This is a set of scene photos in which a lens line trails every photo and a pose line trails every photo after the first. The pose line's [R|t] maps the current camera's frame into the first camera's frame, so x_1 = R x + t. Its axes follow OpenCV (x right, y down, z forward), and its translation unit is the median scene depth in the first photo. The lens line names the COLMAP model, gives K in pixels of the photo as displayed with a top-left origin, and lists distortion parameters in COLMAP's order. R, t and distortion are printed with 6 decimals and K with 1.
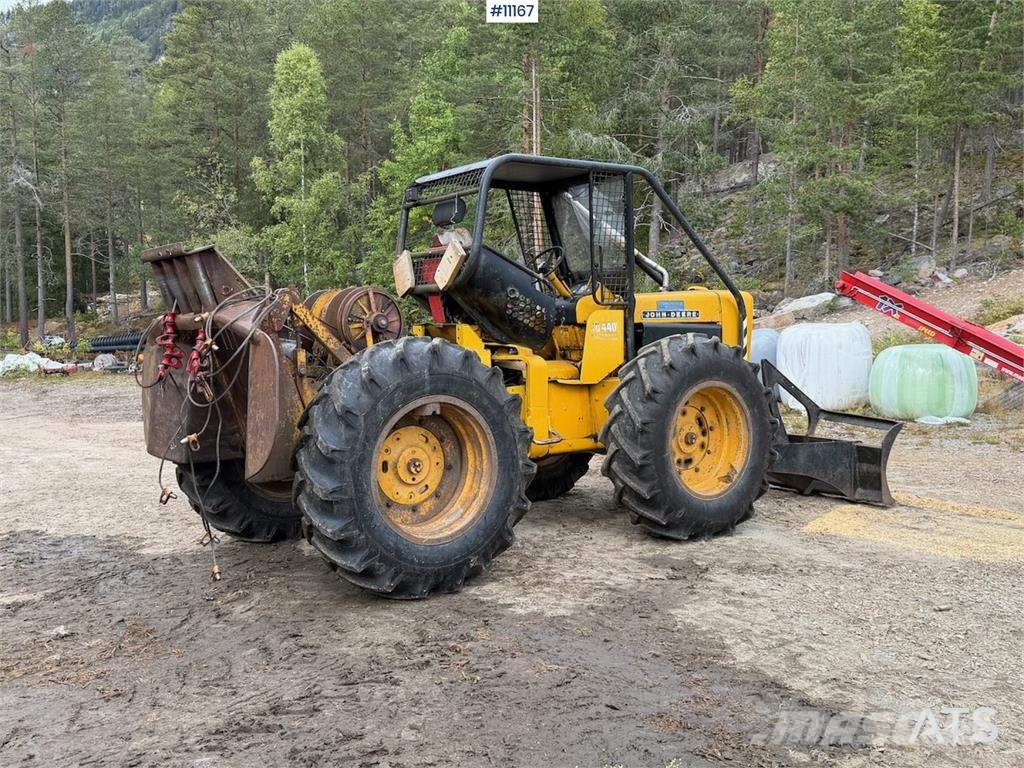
lens RADIAL K [[993.4, 0, 509.5], [0, 993.4, 388.4], [0, 0, 1]] dist [0.163962, -0.349763]
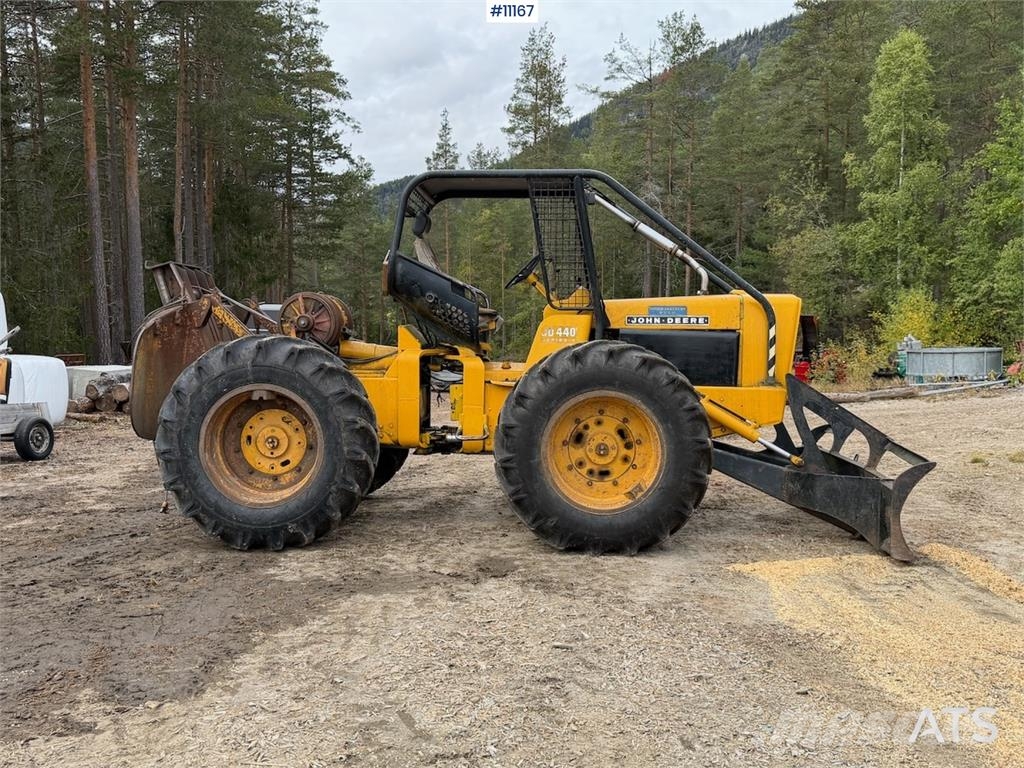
lens RADIAL K [[993.4, 0, 509.5], [0, 993.4, 388.4], [0, 0, 1]] dist [0.163962, -0.349763]
pose [[0.775278, 0.059392, -0.628821, 0.767103], [-0.058697, 0.998036, 0.021897, -0.026277], [0.628886, 0.019933, 0.777242, 0.209936]]
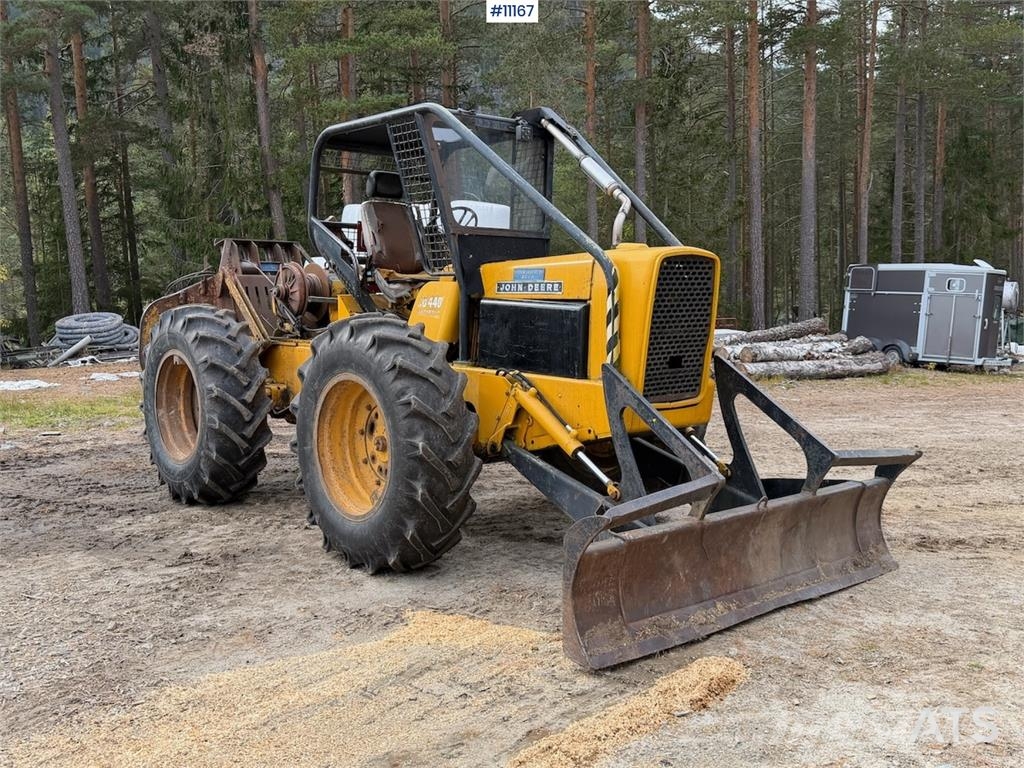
lens RADIAL K [[993.4, 0, 509.5], [0, 993.4, 388.4], [0, 0, 1]] dist [0.163962, -0.349763]
pose [[0.061625, 0.115485, -0.991396, 1.052695], [-0.060561, 0.991886, 0.111778, -0.096910], [0.996260, 0.053151, 0.068119, 1.124455]]
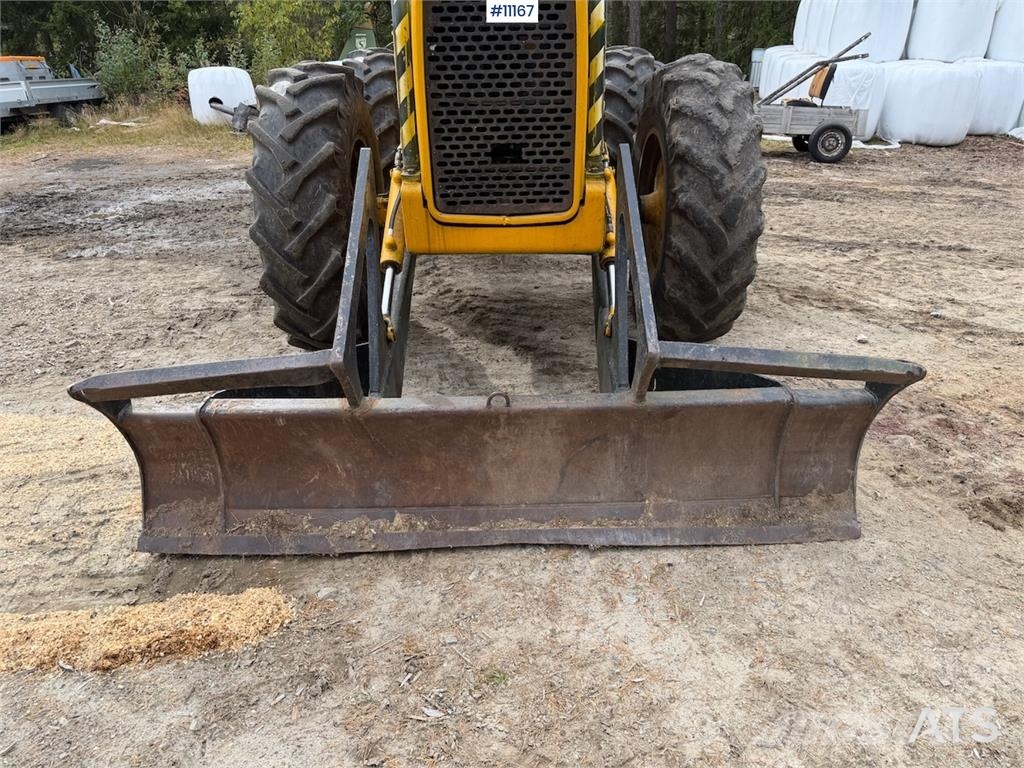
lens RADIAL K [[726.9, 0, 513.9], [0, 726.9, 393.7], [0, 0, 1]] dist [0.072340, -0.100588]
pose [[-0.584076, 0.379965, -0.717274, 0.615760], [-0.028173, 0.873648, 0.485742, -0.111298], [0.811210, 0.303918, -0.499572, 1.513483]]
